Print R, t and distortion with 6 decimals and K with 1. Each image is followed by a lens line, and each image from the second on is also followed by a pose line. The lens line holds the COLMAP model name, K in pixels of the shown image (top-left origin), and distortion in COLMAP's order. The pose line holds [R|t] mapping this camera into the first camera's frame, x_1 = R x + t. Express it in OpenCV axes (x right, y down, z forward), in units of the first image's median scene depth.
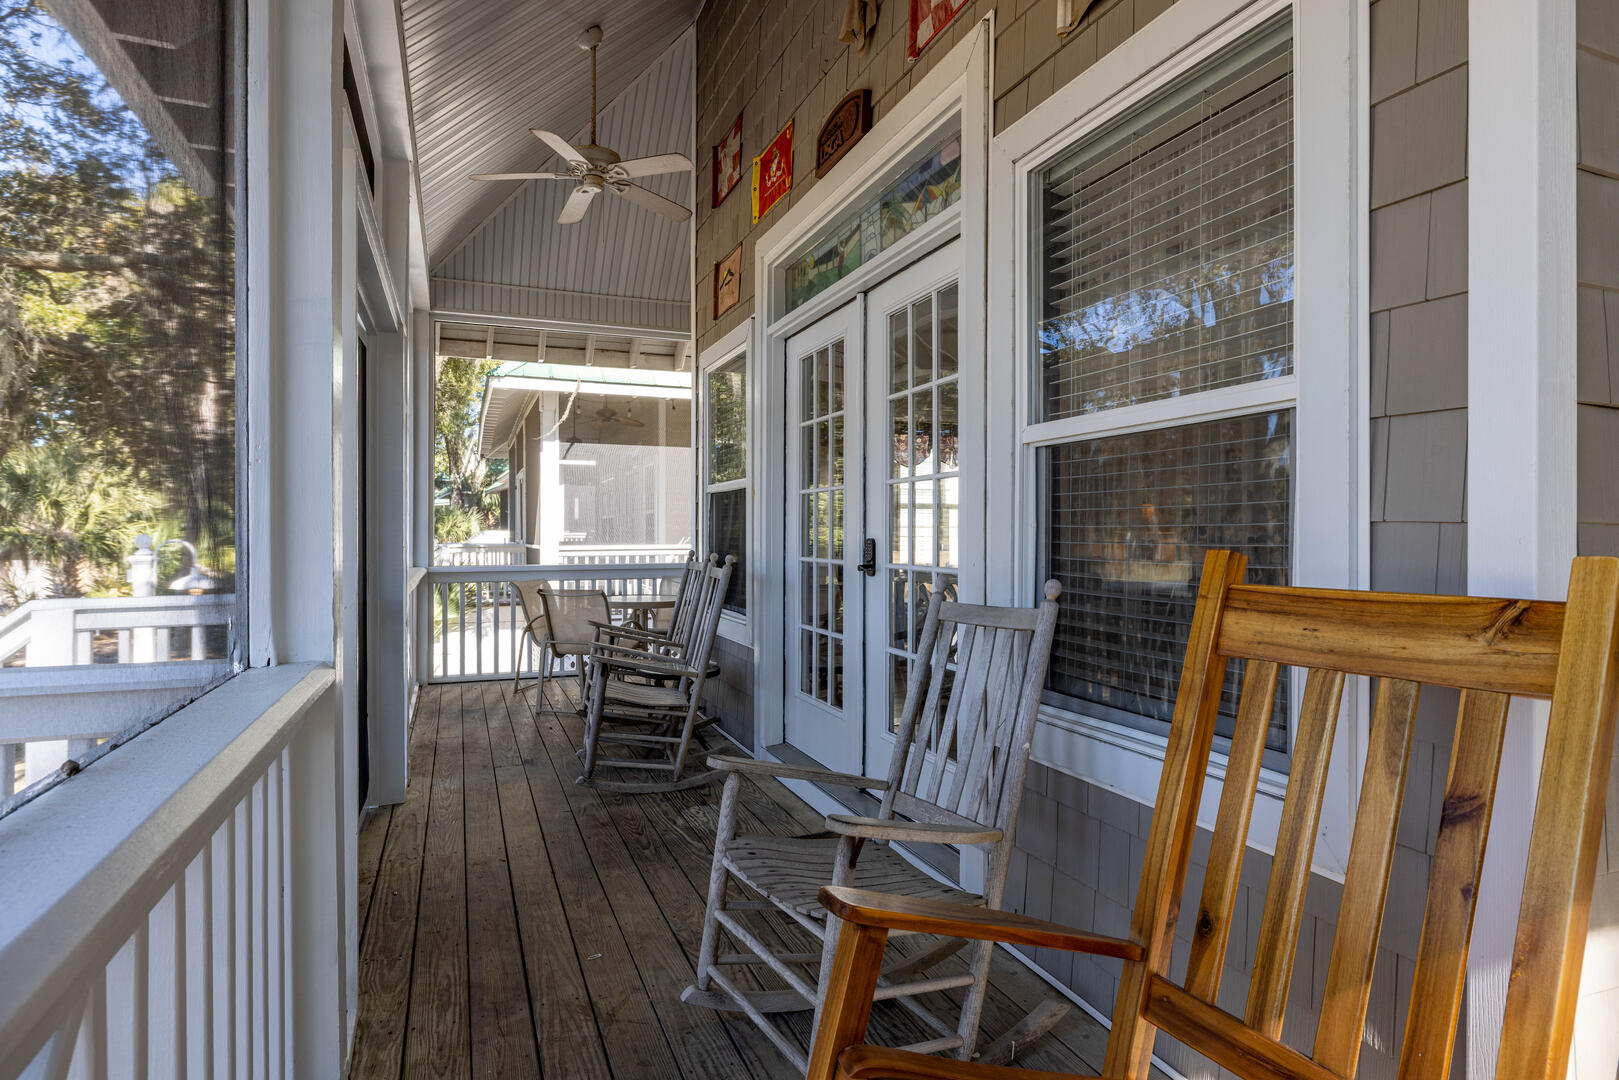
lens RADIAL K [[889.8, 0, 810.4], [0, 889.8, 536.0], [0, 0, 1]] dist [0.002313, 0.000045]
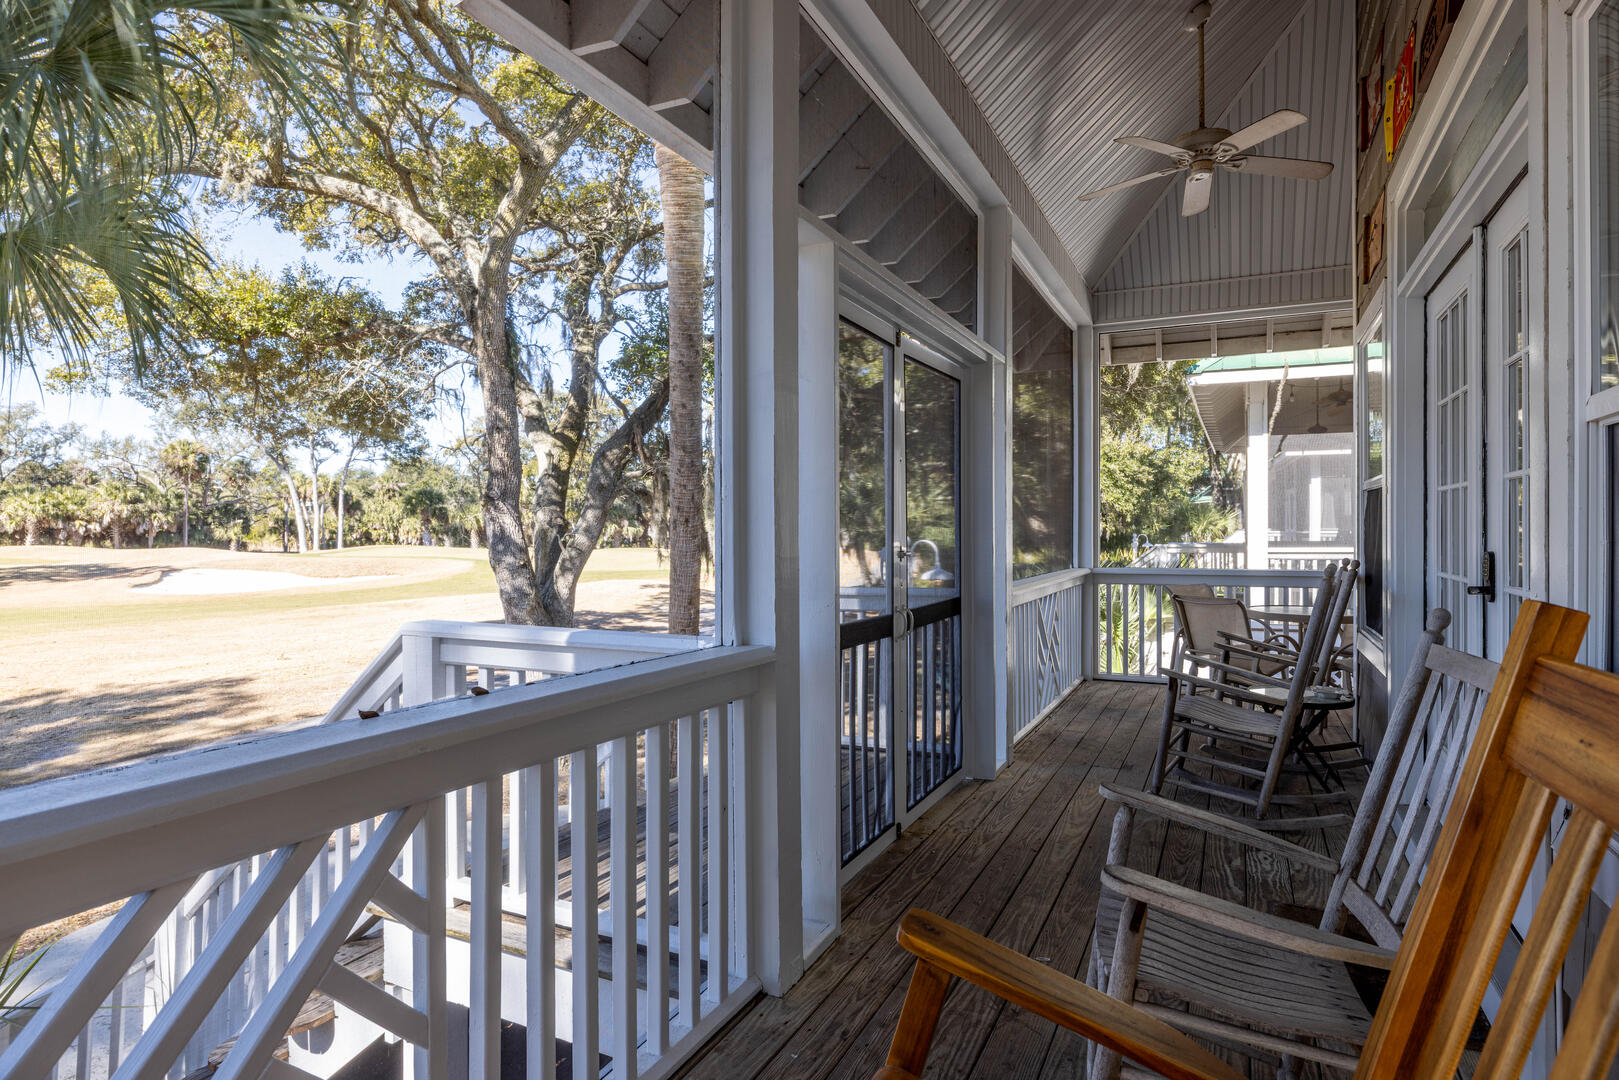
lens RADIAL K [[891.7, 0, 810.1], [0, 891.7, 530.5], [0, 0, 1]] dist [-0.000996, -0.000724]
pose [[0.680291, -0.002075, -0.732939, 0.152928], [0.000132, 0.999996, -0.002709, -0.008800], [0.732942, 0.001746, 0.680289, 0.047604]]
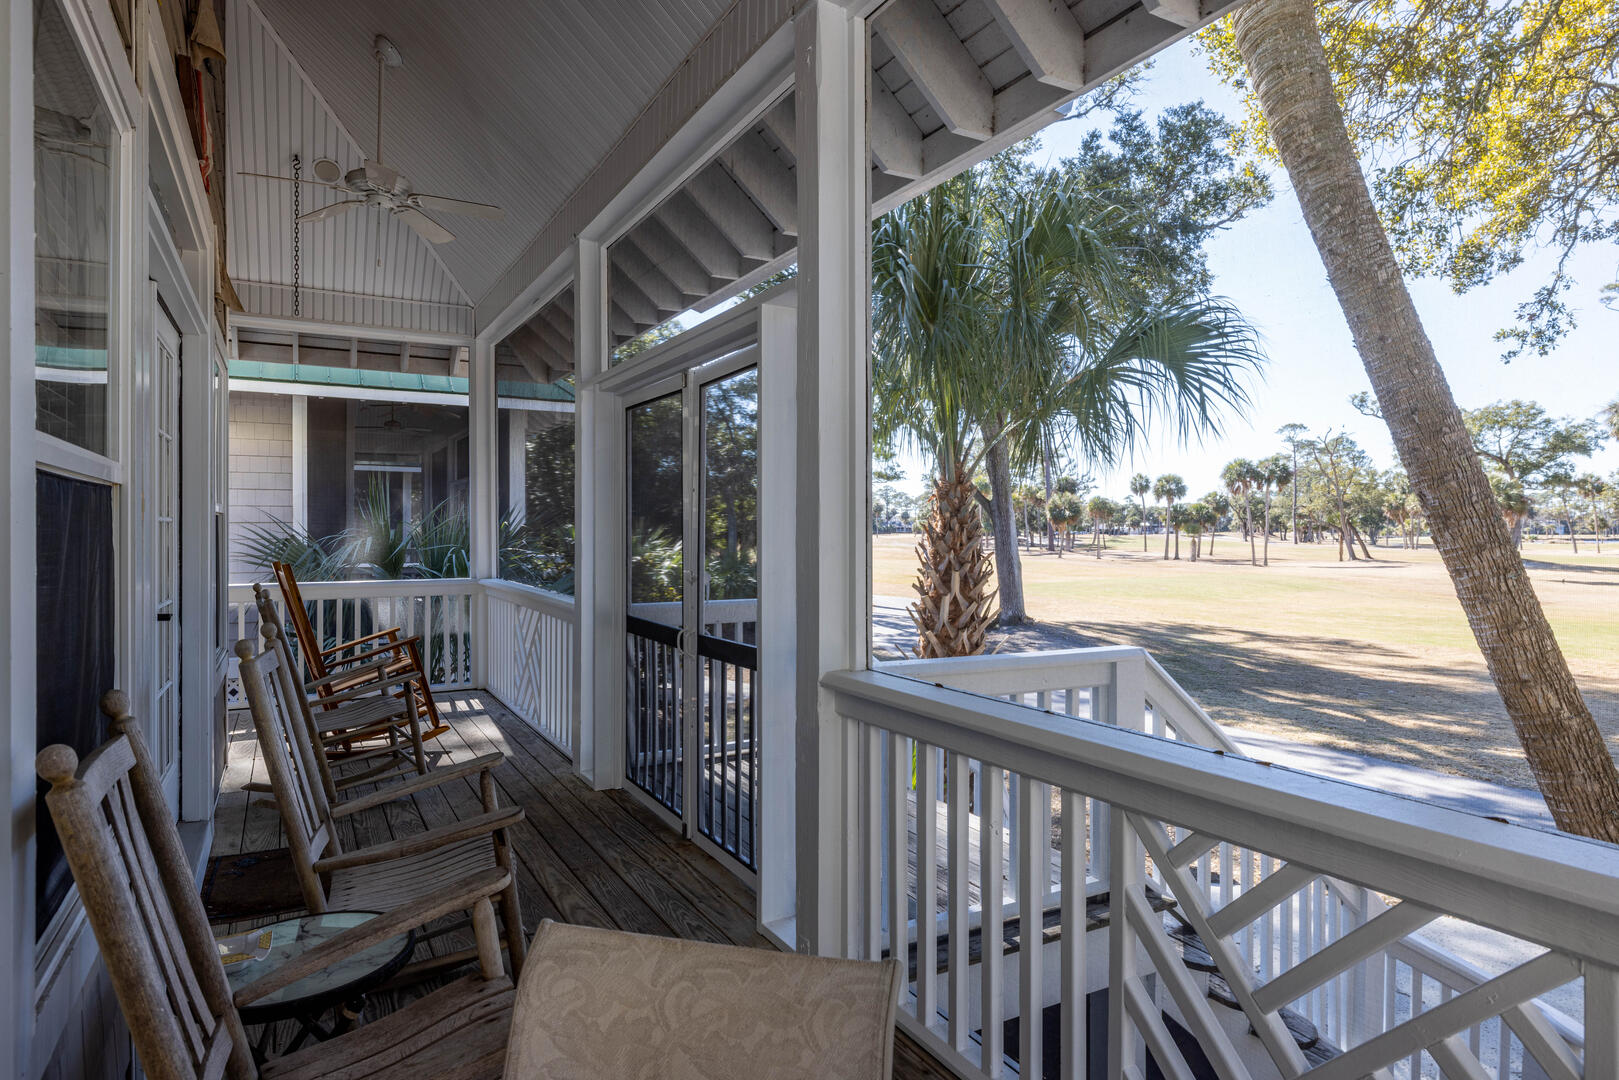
lens RADIAL K [[936.6, 0, 803.9], [0, 936.6, 528.7], [0, 0, 1]] dist [0.028252, -0.000359]
pose [[-0.991714, -0.002893, -0.128434, -0.285681], [-0.002801, 0.999996, -0.000901, -0.031914], [0.128436, -0.000534, -0.991718, 1.315333]]
